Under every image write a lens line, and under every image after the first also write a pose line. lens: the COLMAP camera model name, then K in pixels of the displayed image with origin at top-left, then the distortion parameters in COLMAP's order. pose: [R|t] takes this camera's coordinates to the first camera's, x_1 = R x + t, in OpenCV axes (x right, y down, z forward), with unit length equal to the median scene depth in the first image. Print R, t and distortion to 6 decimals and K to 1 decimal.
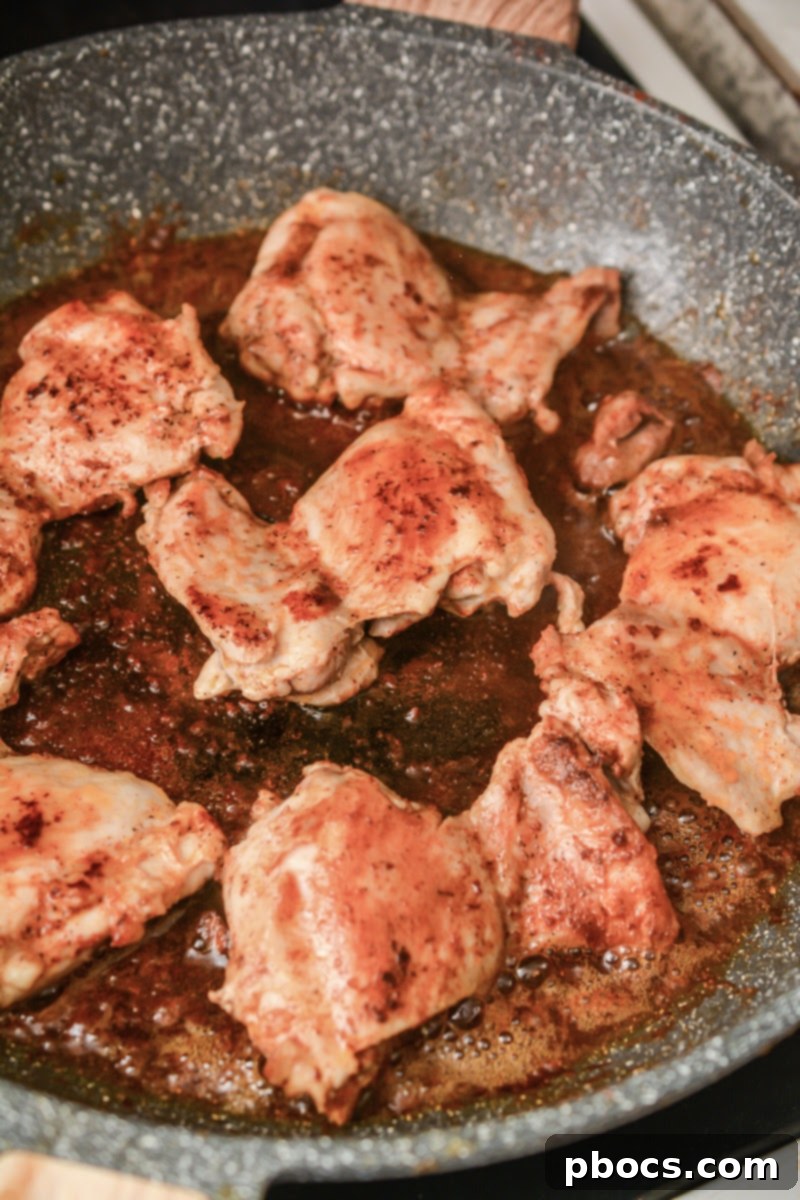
lens RADIAL K [[2160.2, 0, 434.5], [0, 2160.2, 575.2], [0, 0, 1]] dist [0.008926, 0.000000]
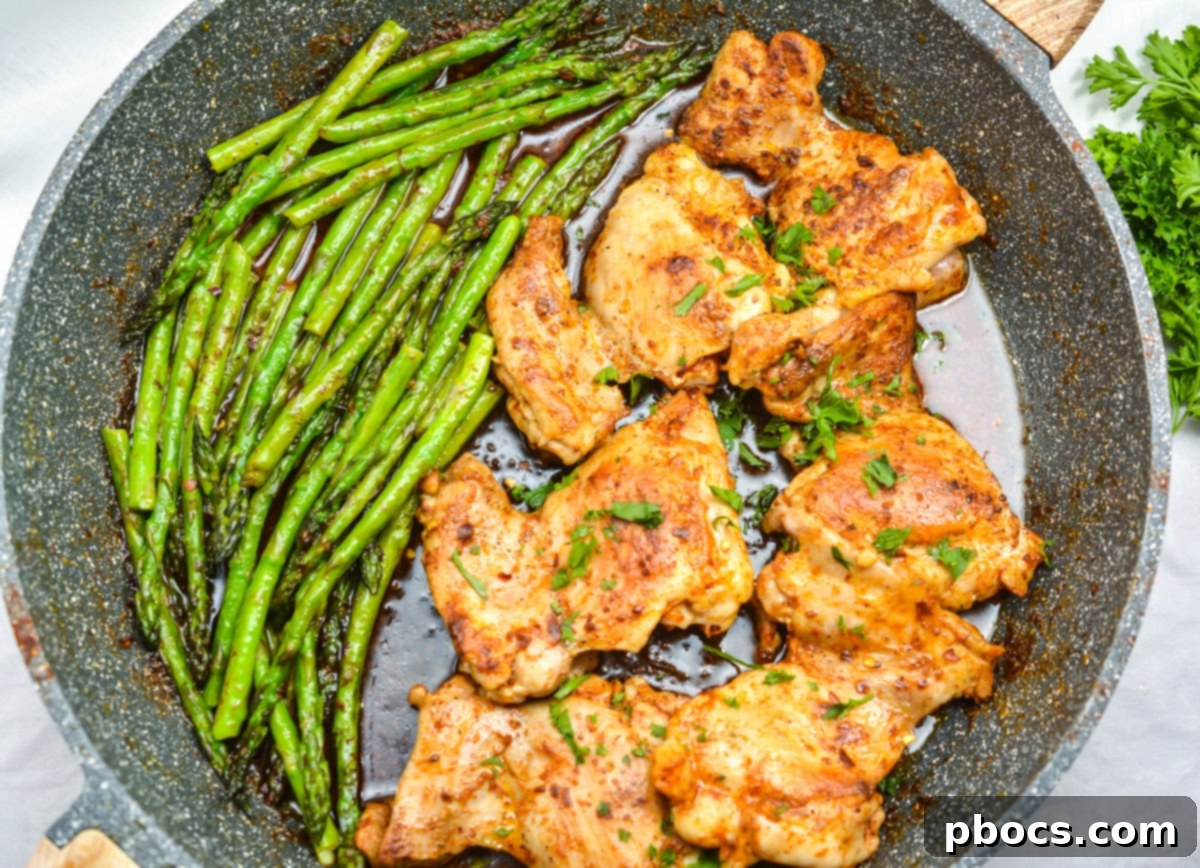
lens RADIAL K [[2327.6, 0, 665.2], [0, 2327.6, 464.3], [0, 0, 1]] dist [0.003680, 0.000000]
pose [[0.867935, 0.472026, -0.154529, 0.165165], [-0.381934, 0.833194, 0.399892, -0.457717], [0.317512, -0.288060, 0.903442, -0.131821]]
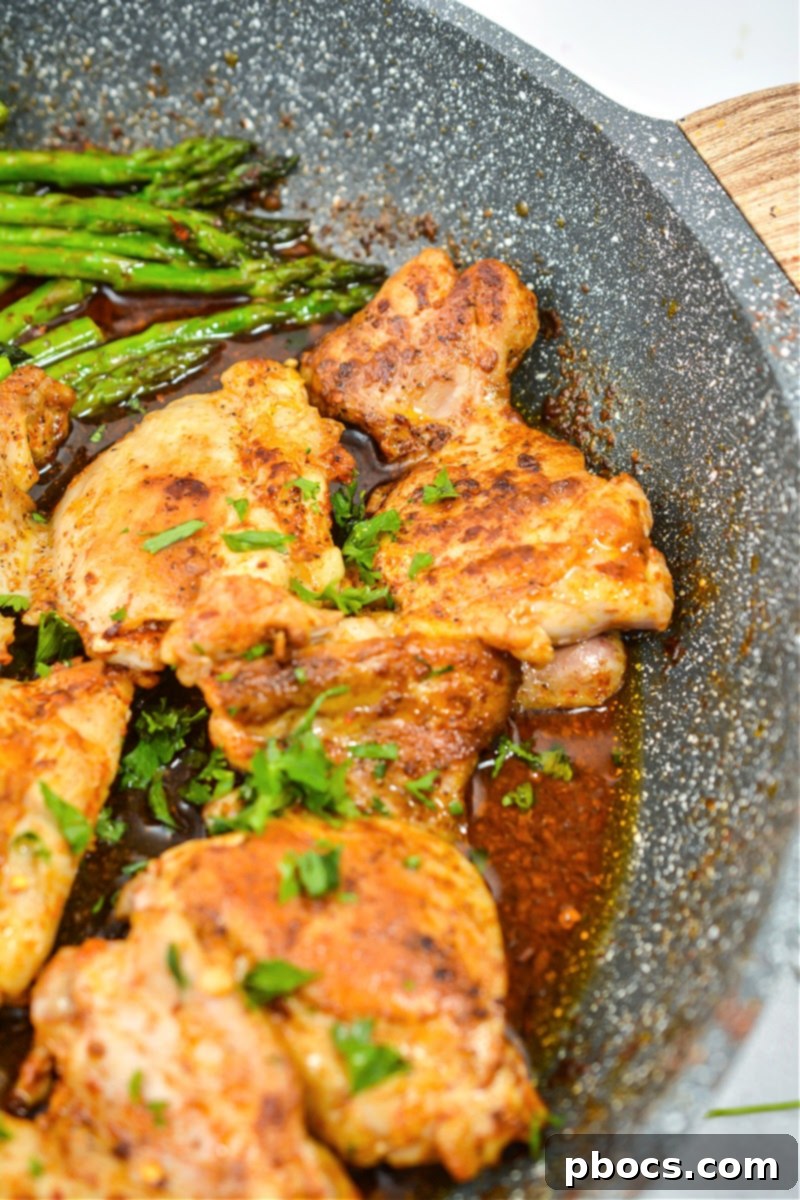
lens RADIAL K [[2160.2, 0, 401.4], [0, 2160.2, 602.1], [0, 0, 1]] dist [0.008926, 0.000000]
pose [[0.583264, 0.641827, -0.497856, 0.348441], [-0.631745, 0.743702, 0.218646, -0.247301], [0.510590, 0.186989, 0.839246, 0.408869]]
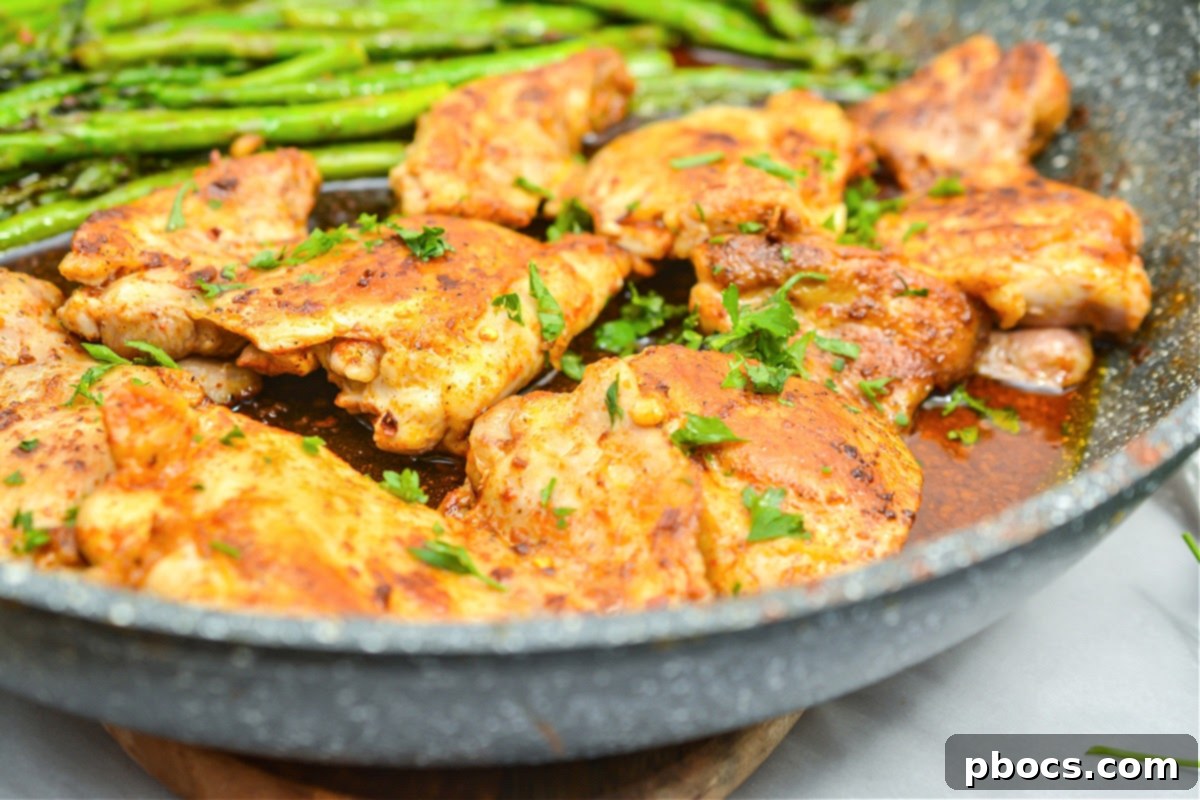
lens RADIAL K [[2160.2, 0, 583.3], [0, 2160.2, 405.0], [0, 0, 1]] dist [0.008926, 0.000000]
pose [[0.341575, 0.547937, -0.763604, 0.552543], [-0.774171, 0.624709, 0.101969, -0.064196], [0.532903, 0.556330, 0.637582, 0.488885]]
